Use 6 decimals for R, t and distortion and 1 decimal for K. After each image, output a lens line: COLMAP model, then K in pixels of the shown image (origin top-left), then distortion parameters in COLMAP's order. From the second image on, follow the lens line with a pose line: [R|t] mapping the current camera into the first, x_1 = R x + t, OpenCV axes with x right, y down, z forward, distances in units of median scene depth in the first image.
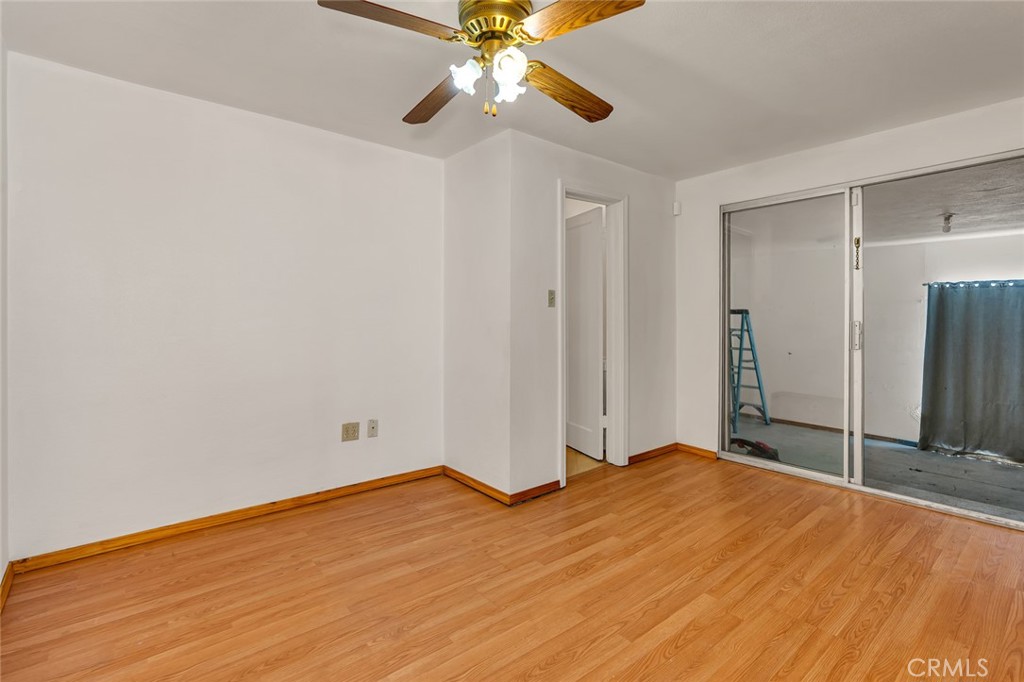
lens RADIAL K [[476.0, 0, 516.4], [0, 476.0, 318.2], [0, 0, 1]] dist [-0.001561, 0.000033]
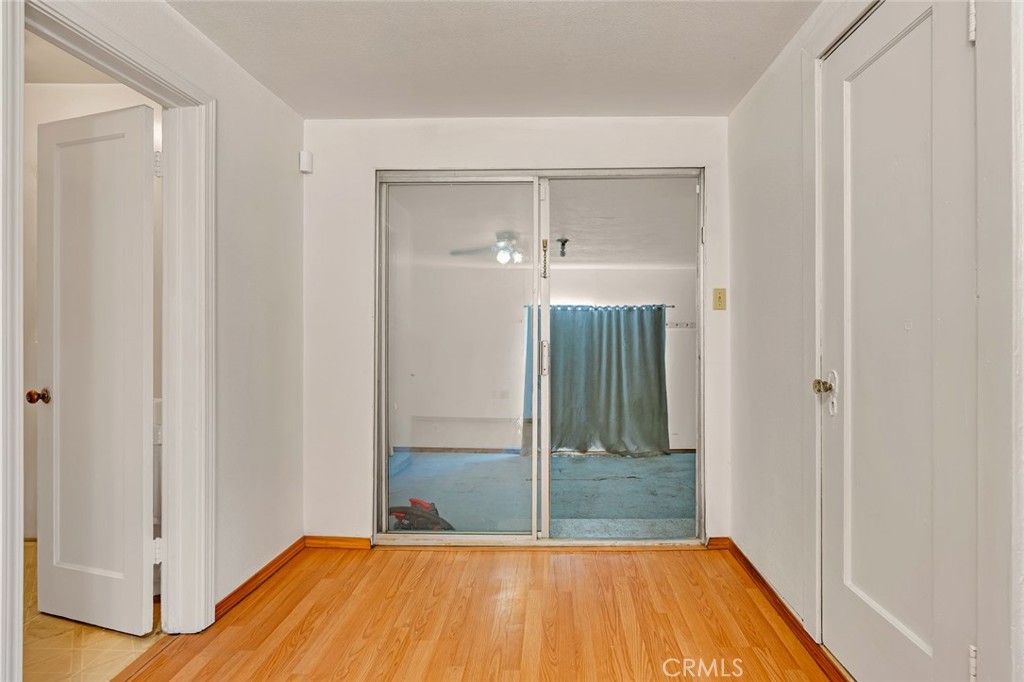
lens RADIAL K [[436.4, 0, 514.8], [0, 436.4, 334.0], [0, 0, 1]] dist [-0.002459, -0.000593]
pose [[0.651564, 0.004694, 0.758579, 0.086217], [-0.001332, 0.999986, -0.005043, -0.000945], [-0.758593, 0.002275, 0.651561, 0.438693]]
